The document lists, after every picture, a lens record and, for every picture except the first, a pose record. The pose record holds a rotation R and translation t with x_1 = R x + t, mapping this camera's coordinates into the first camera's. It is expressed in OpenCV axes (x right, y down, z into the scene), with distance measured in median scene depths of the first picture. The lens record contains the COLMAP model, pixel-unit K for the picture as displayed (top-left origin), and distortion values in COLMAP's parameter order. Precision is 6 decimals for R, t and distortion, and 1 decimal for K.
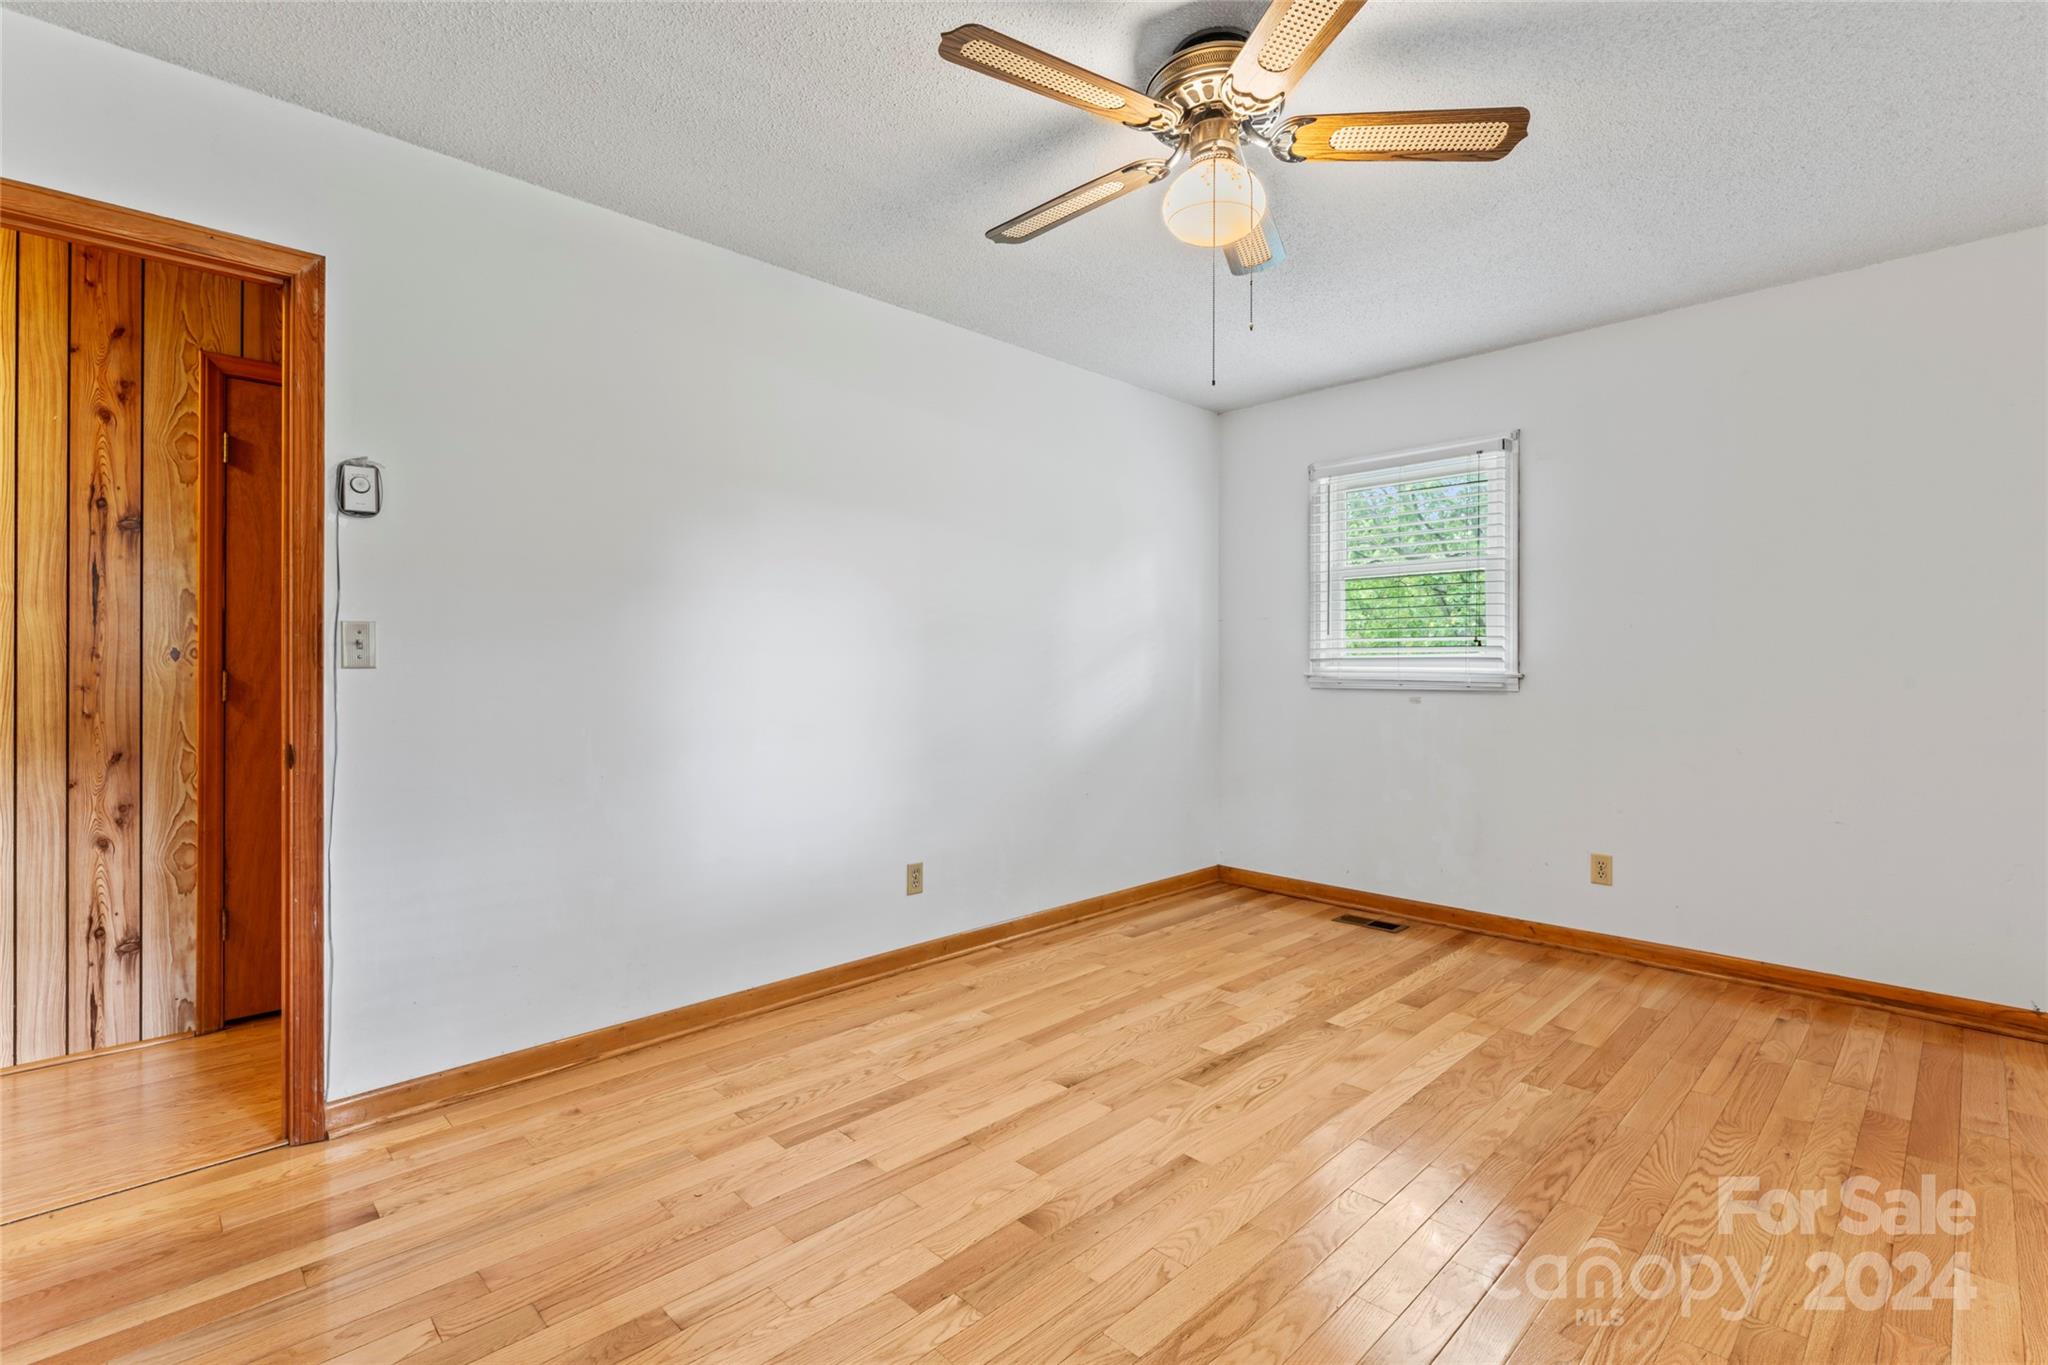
lens RADIAL K [[926.5, 0, 1028.8], [0, 926.5, 673.8], [0, 0, 1]] dist [-0.001417, -0.000859]
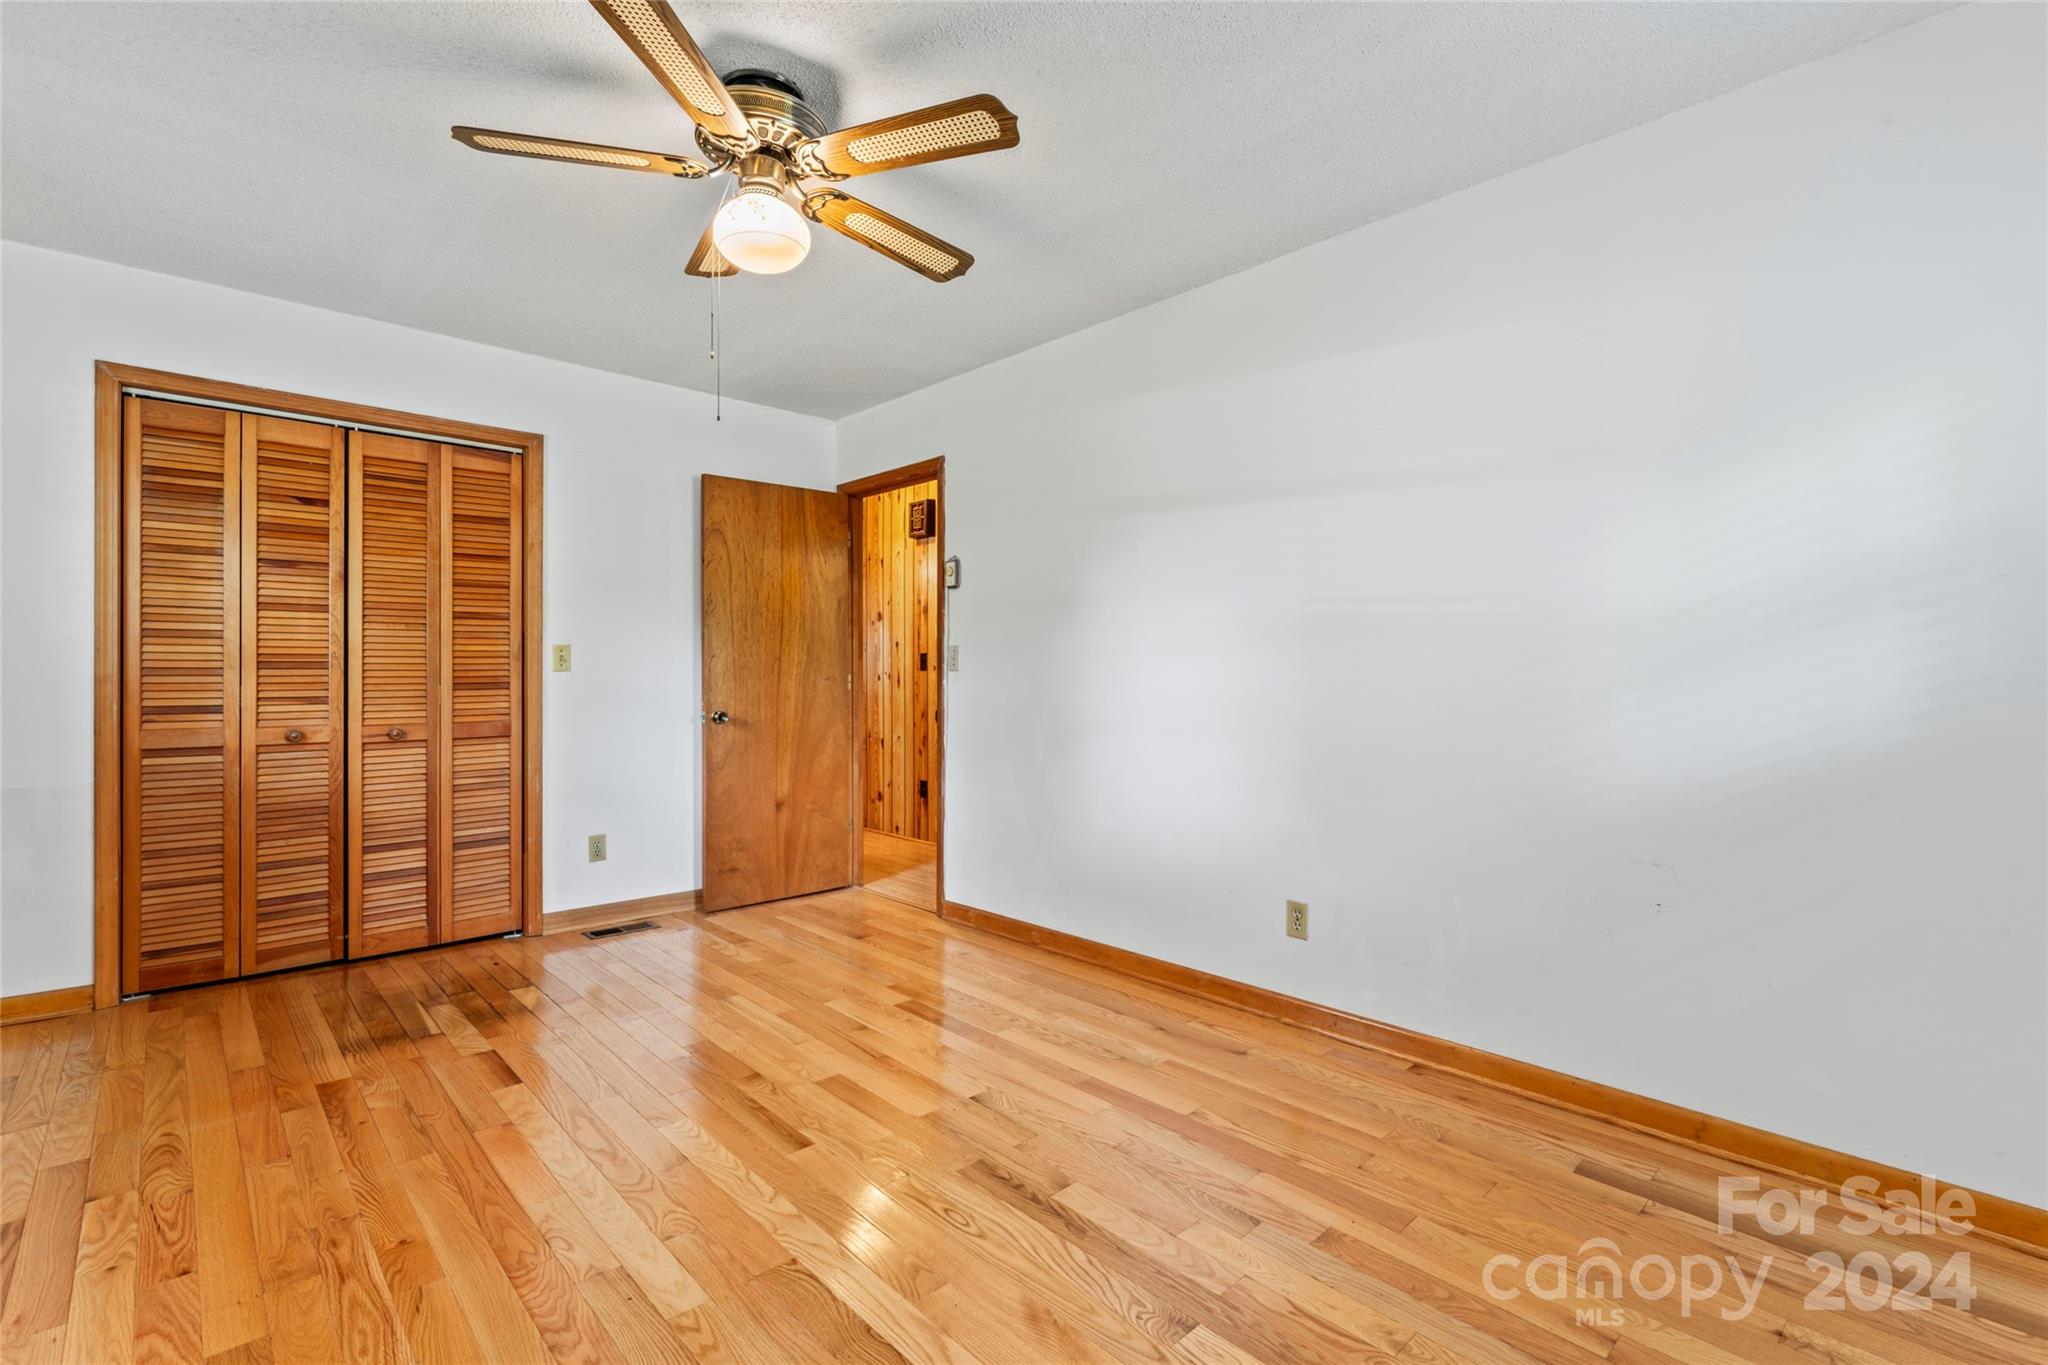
lens RADIAL K [[926.5, 0, 1020.6], [0, 926.5, 672.2], [0, 0, 1]] dist [-0.001417, -0.000859]
pose [[-0.030594, -0.002887, -0.999528, 0.883562], [-0.006125, 0.999978, -0.002701, -0.000843], [0.999513, 0.006039, -0.030611, 0.936007]]
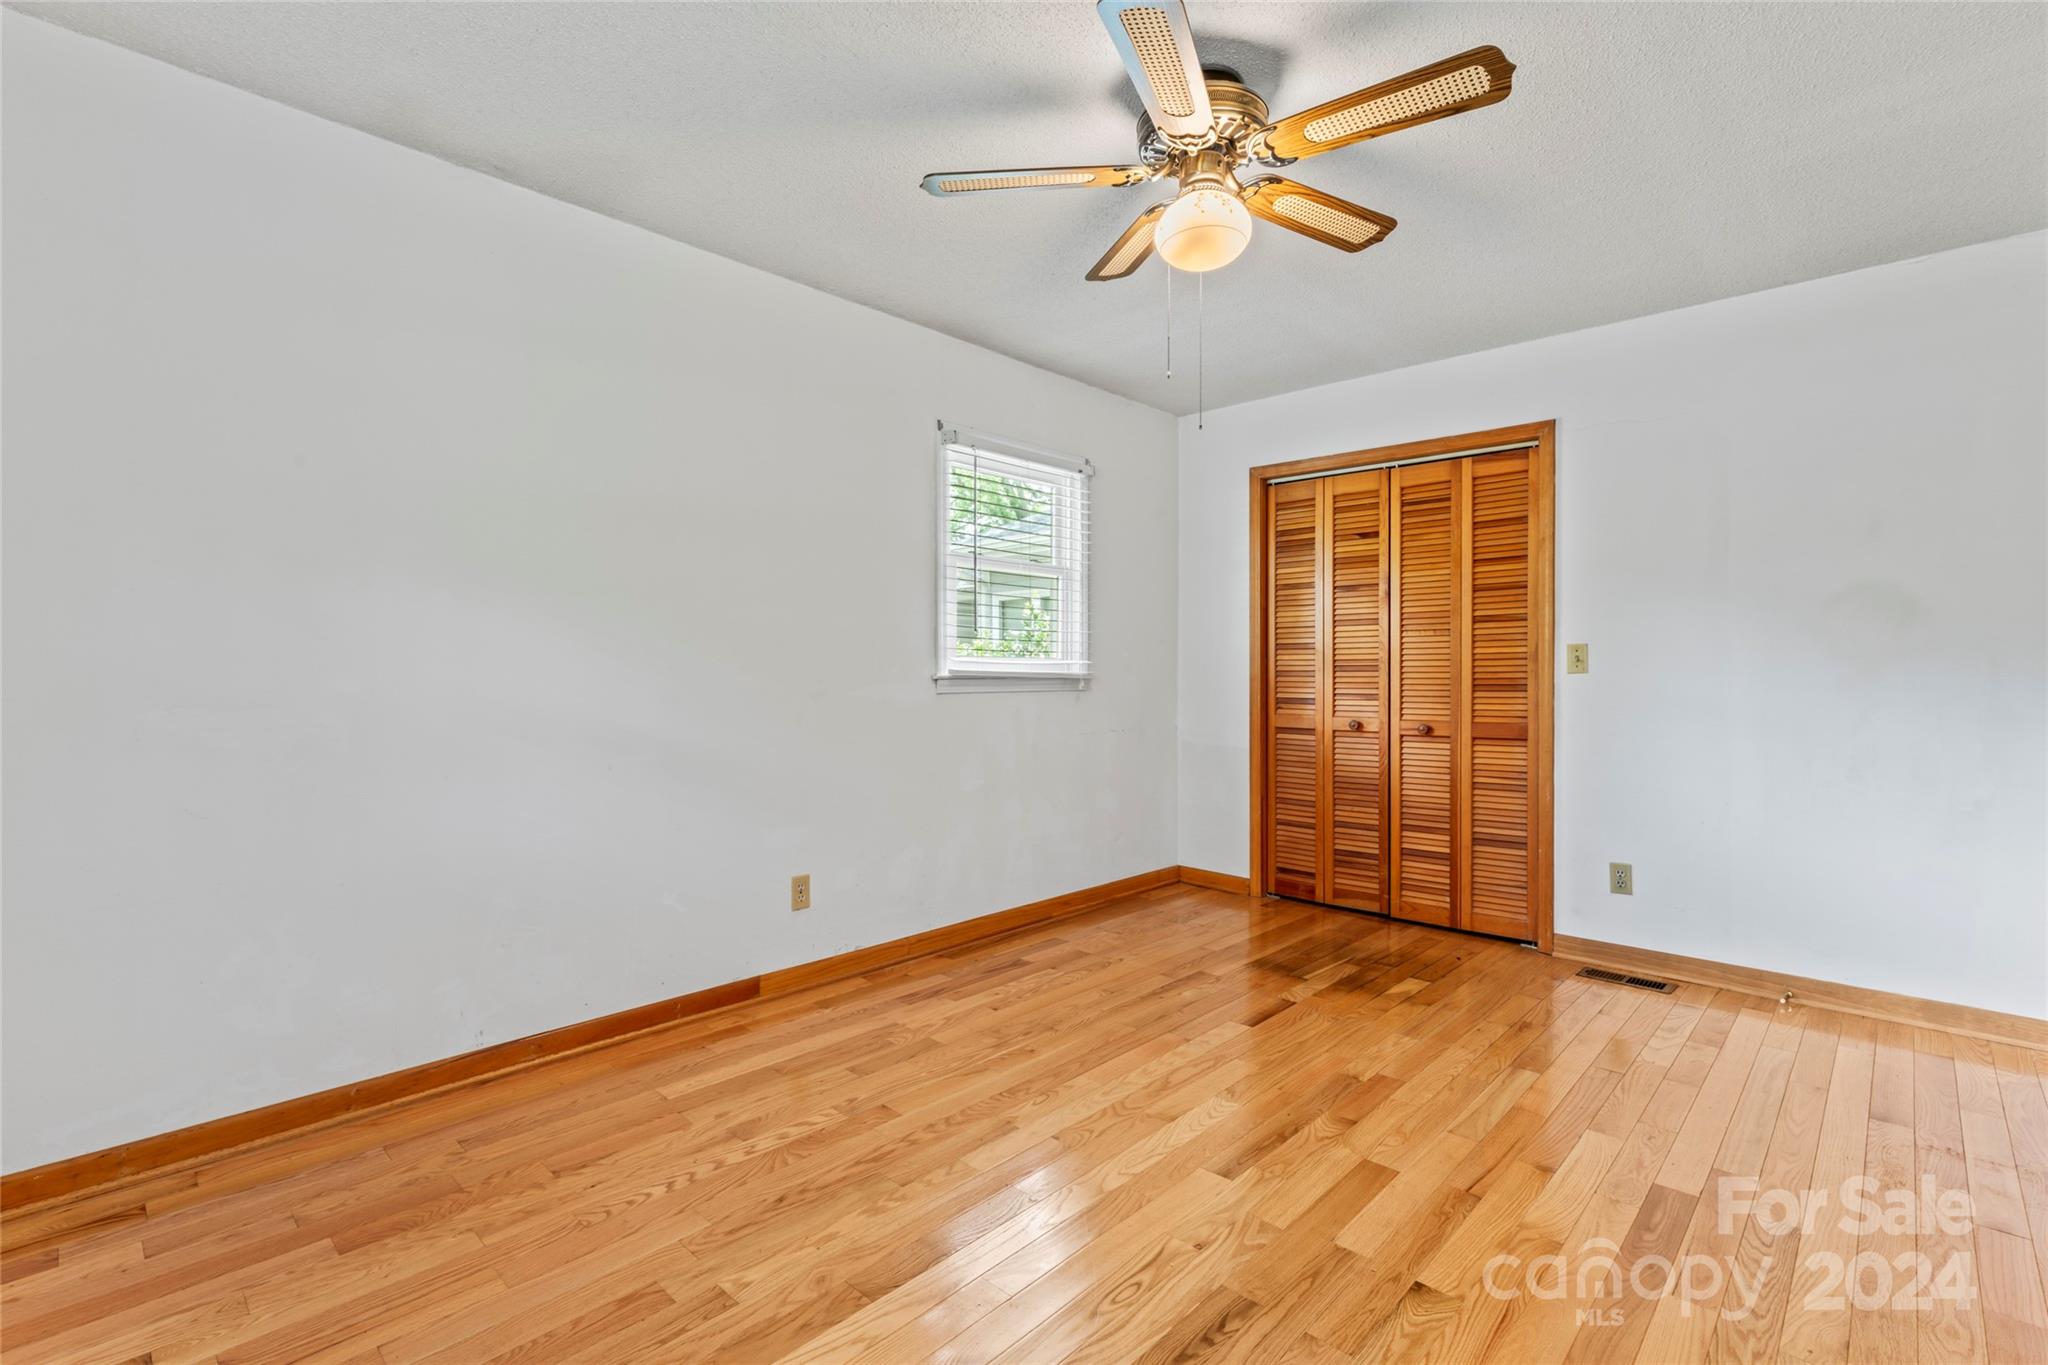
lens RADIAL K [[926.5, 0, 1013.4], [0, 926.5, 682.9], [0, 0, 1]] dist [-0.001417, -0.000859]
pose [[-0.999690, -0.002193, -0.024793, 0.310813], [-0.002583, 0.999873, 0.015737, -0.006133], [0.024755, 0.015796, -0.999569, 1.446009]]
